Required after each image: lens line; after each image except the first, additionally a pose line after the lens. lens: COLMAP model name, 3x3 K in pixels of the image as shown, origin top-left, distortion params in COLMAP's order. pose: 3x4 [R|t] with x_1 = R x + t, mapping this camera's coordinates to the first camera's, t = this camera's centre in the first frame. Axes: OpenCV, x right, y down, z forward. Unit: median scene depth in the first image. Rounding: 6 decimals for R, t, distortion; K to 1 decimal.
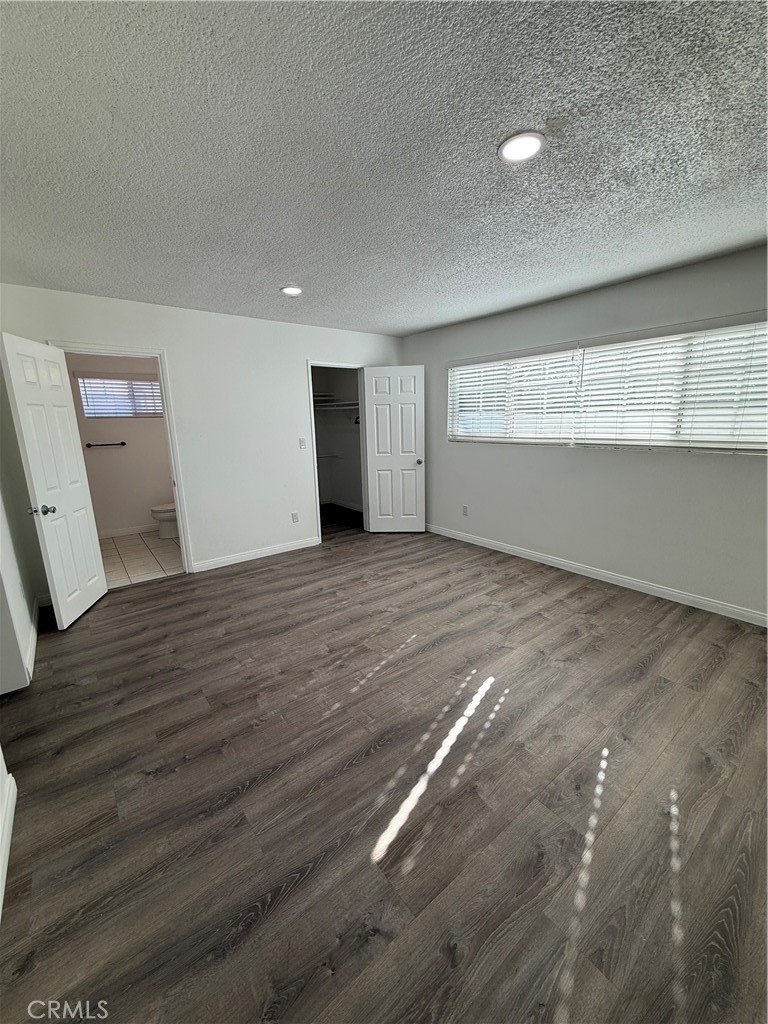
lens RADIAL K [[407.3, 0, 388.2], [0, 407.3, 511.2], [0, 0, 1]] dist [-0.002224, -0.000240]
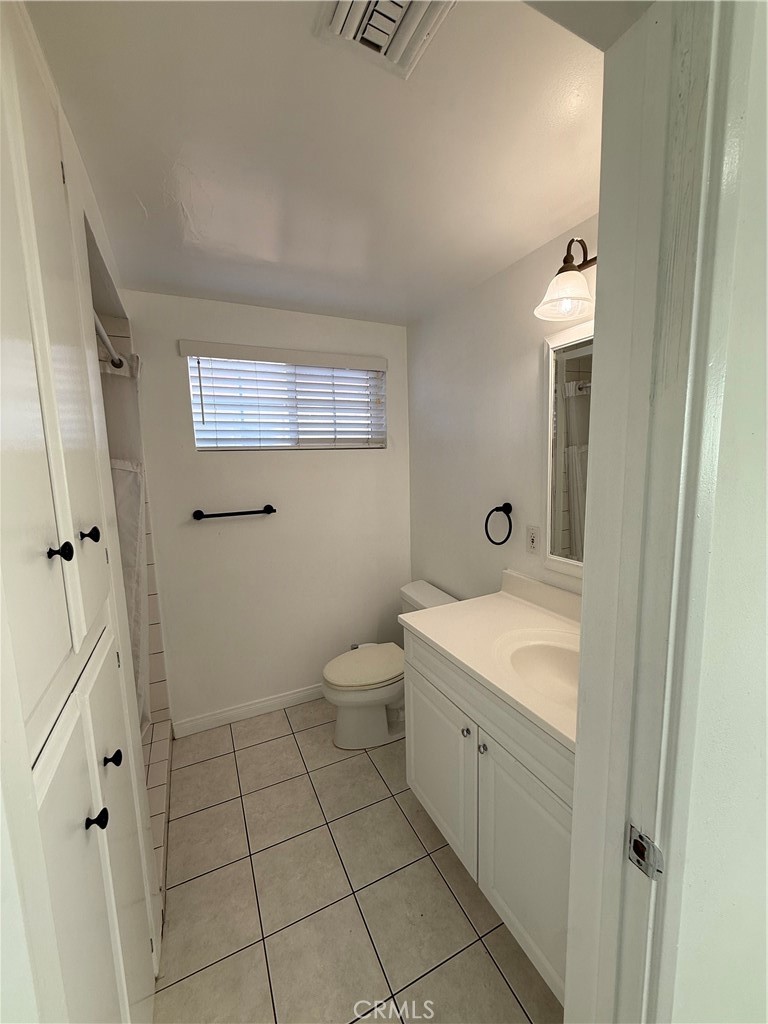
lens RADIAL K [[407.3, 0, 383.2], [0, 407.3, 509.5], [0, 0, 1]] dist [-0.002224, -0.000240]
pose [[0.977561, 0.026412, -0.208992, -0.445017], [-0.043103, 0.996197, -0.075716, -0.138962], [0.206197, 0.083026, 0.974982, 0.606909]]
